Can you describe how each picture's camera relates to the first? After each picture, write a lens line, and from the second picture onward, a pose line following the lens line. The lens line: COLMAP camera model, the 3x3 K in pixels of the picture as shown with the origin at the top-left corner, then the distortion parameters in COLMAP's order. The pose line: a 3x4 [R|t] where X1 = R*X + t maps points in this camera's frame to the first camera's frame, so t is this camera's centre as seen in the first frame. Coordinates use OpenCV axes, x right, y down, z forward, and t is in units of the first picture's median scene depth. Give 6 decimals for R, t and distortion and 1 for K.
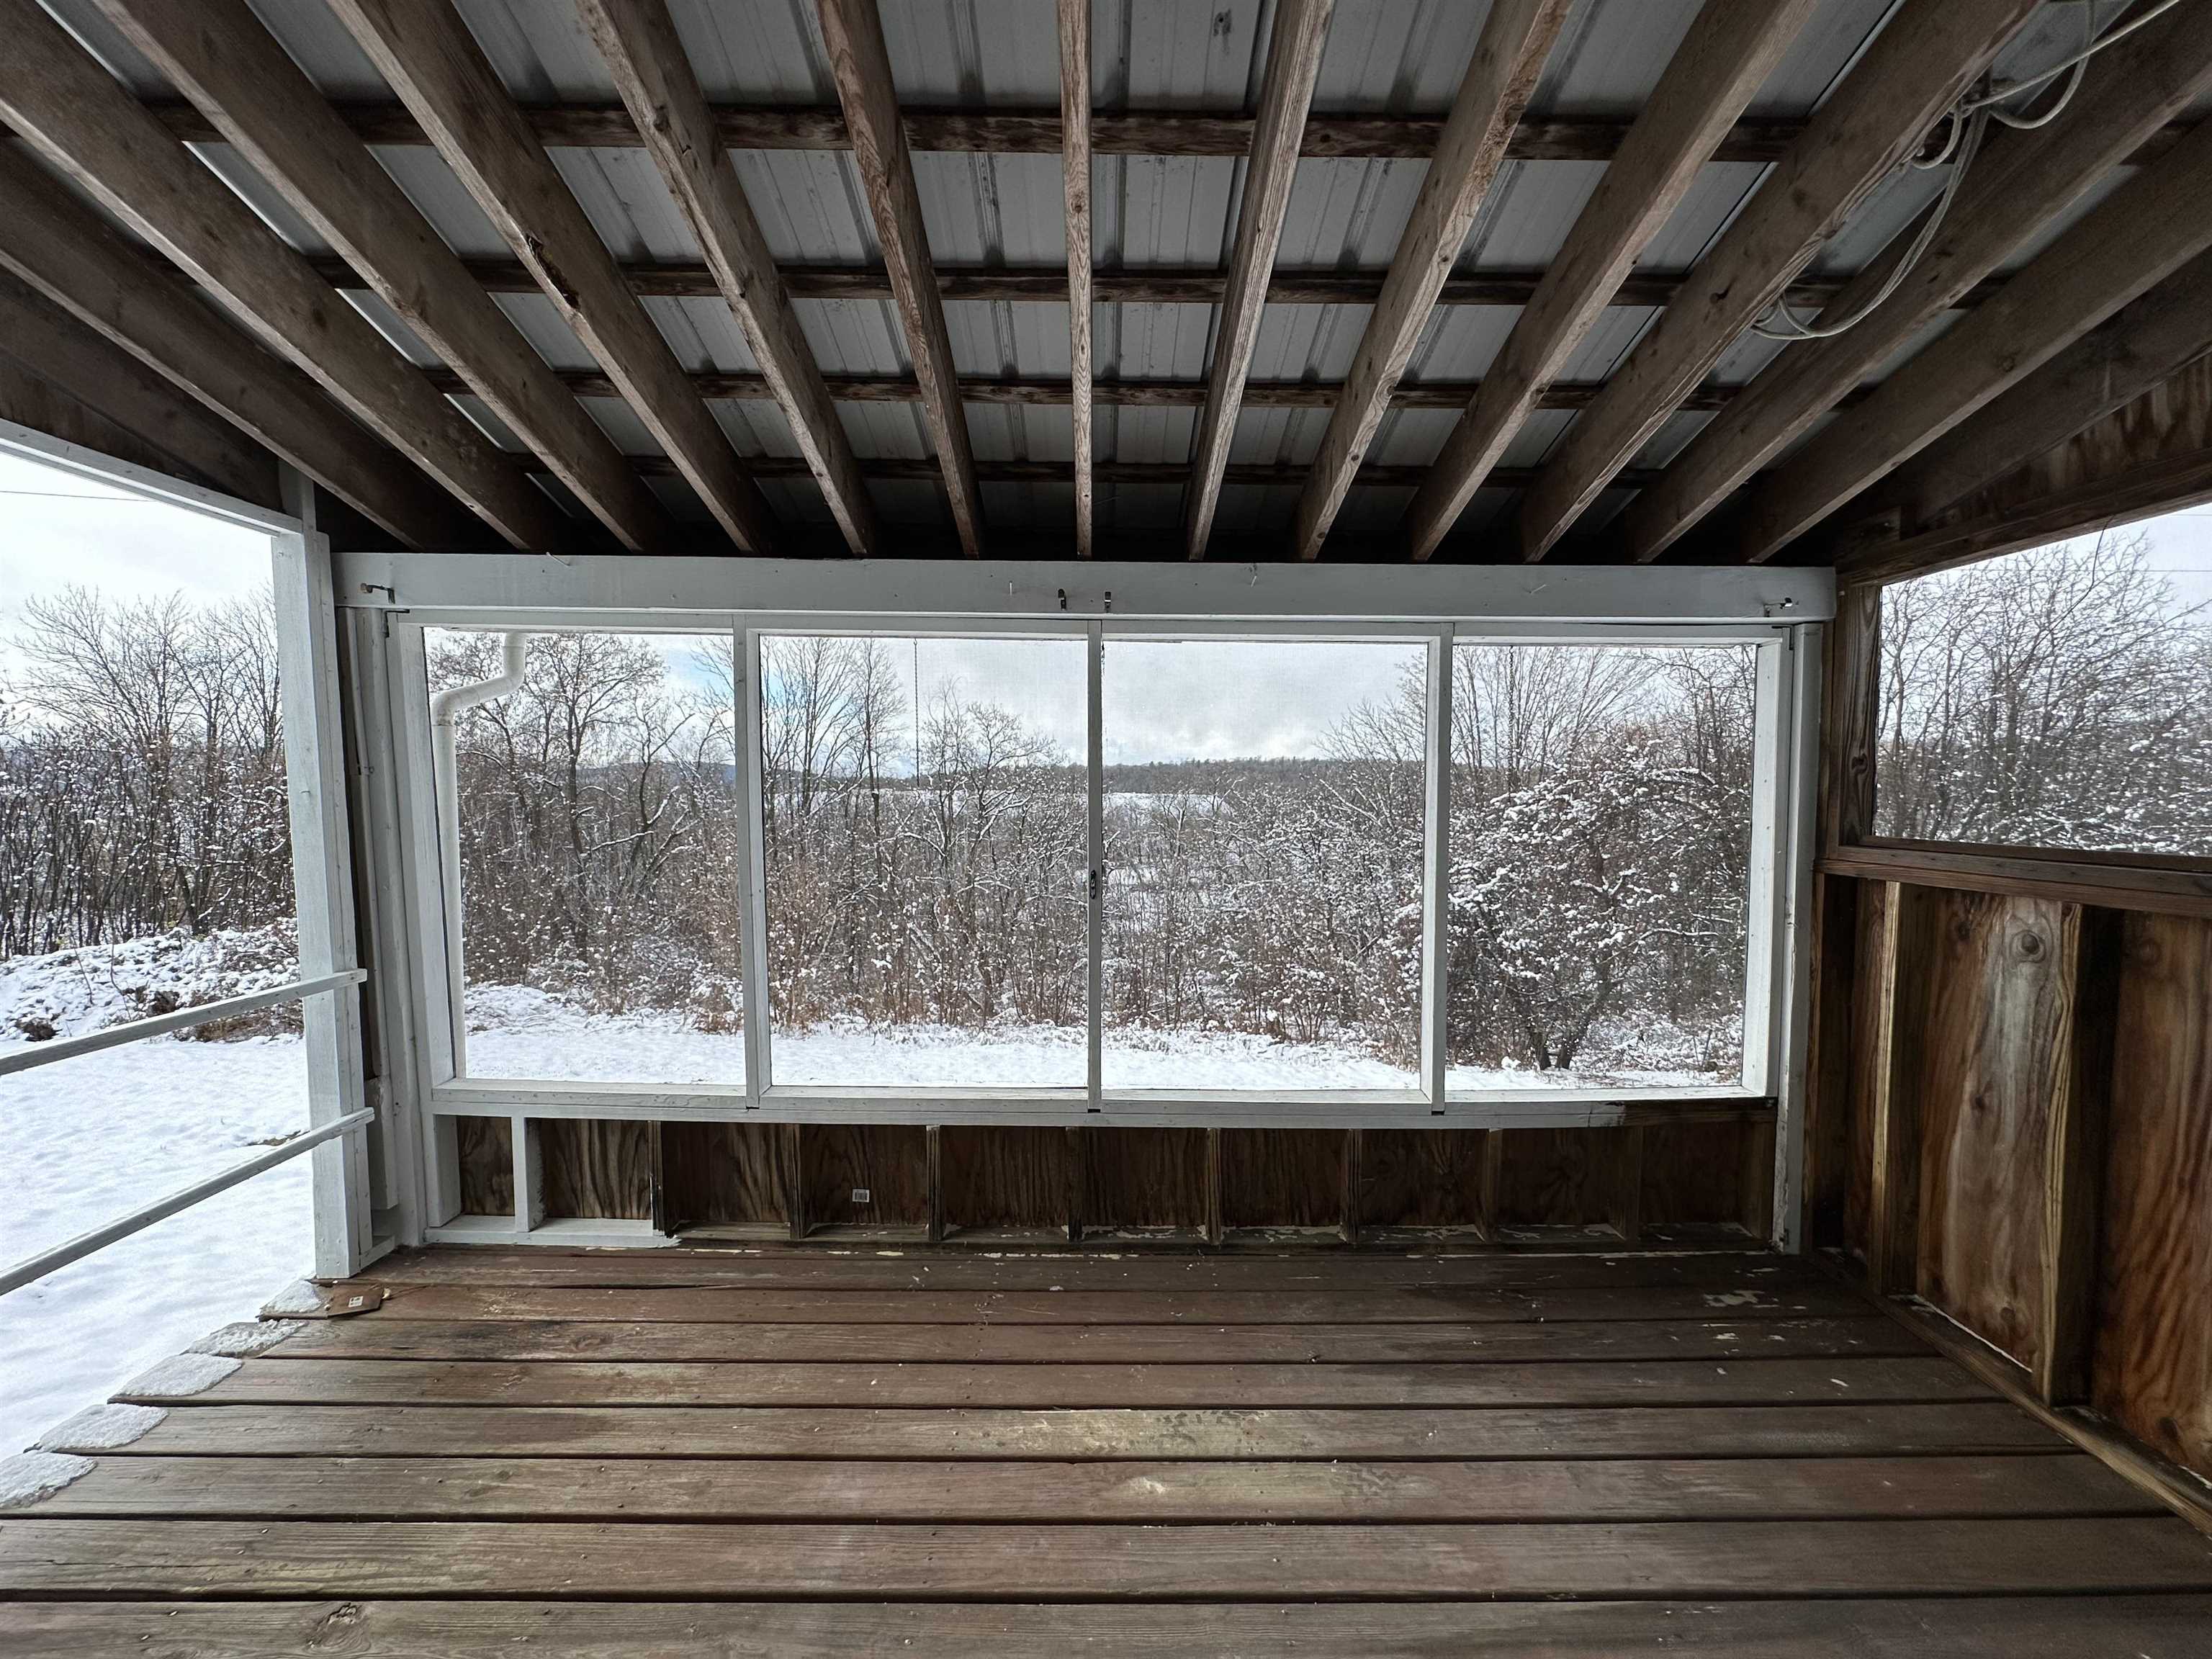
lens RADIAL K [[889.5, 0, 1106.0], [0, 889.5, 829.5], [0, 0, 1]] dist [0.001032, 0.000034]
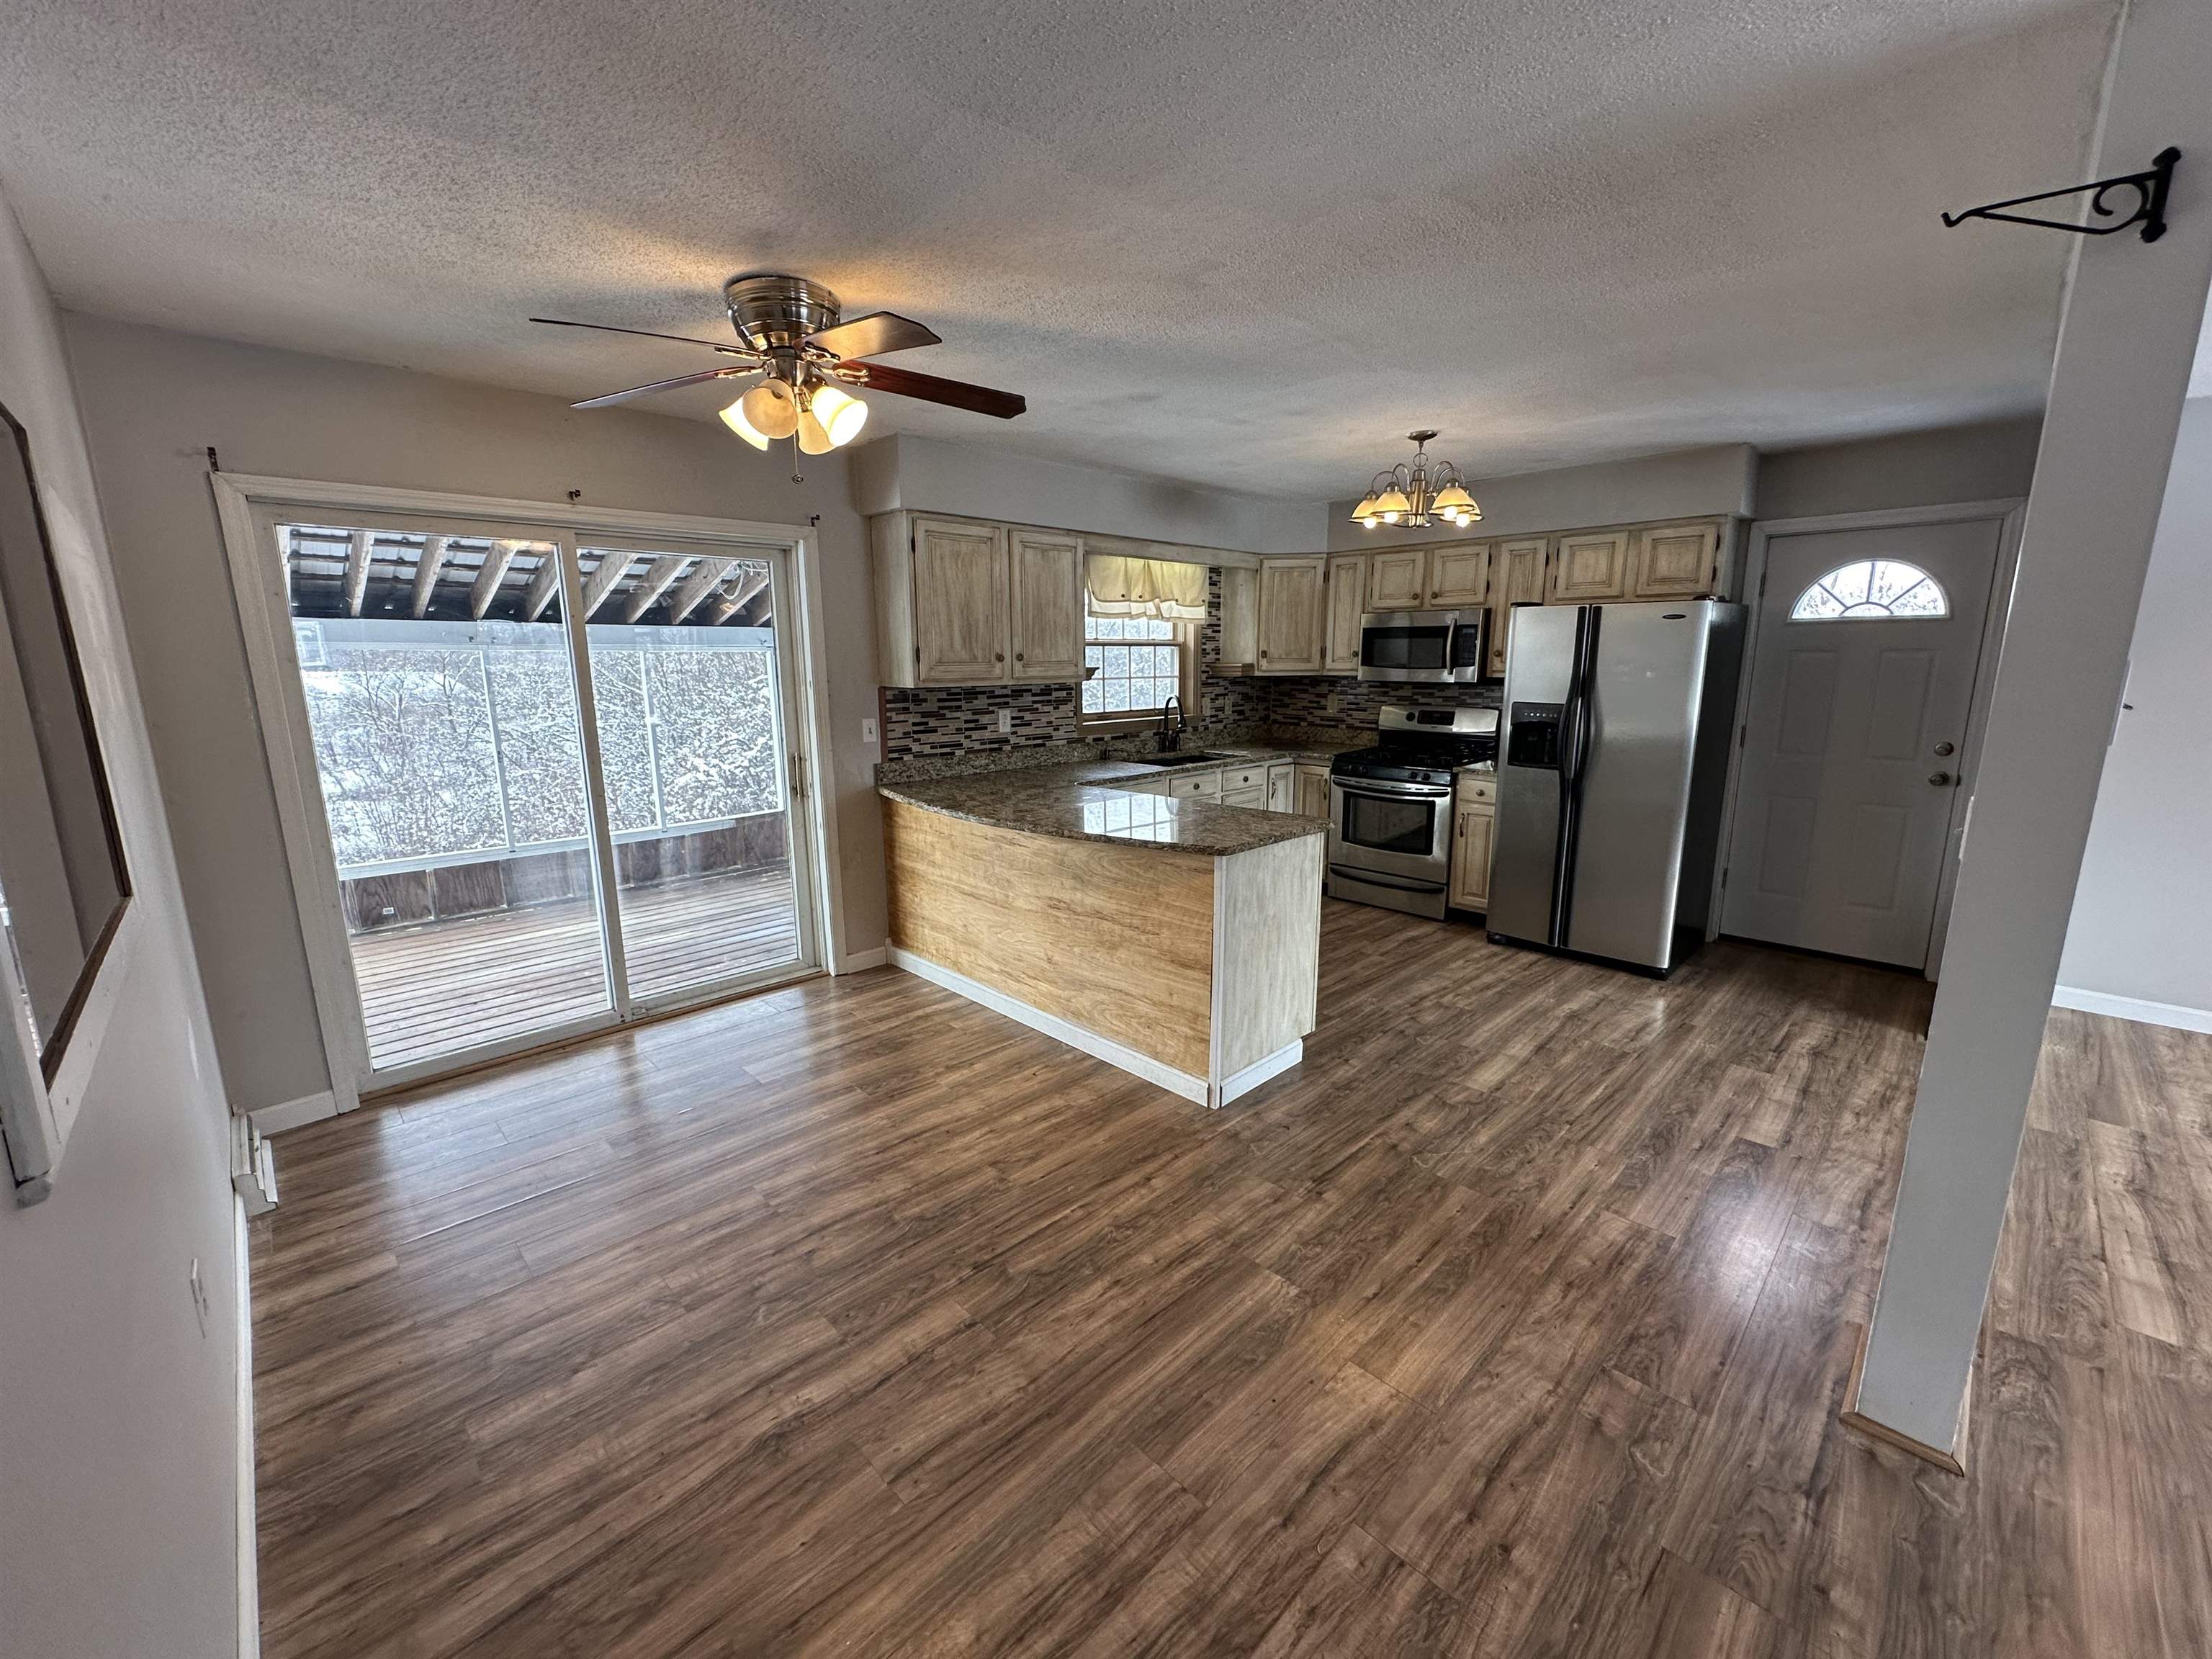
lens RADIAL K [[889.5, 0, 1106.0], [0, 889.5, 829.5], [0, 0, 1]] dist [0.001032, 0.000034]
pose [[0.725363, -0.140534, 0.673868, -0.439838], [0.043415, 0.986329, 0.158964, -0.050184], [-0.686996, -0.086050, 0.721549, -1.735722]]
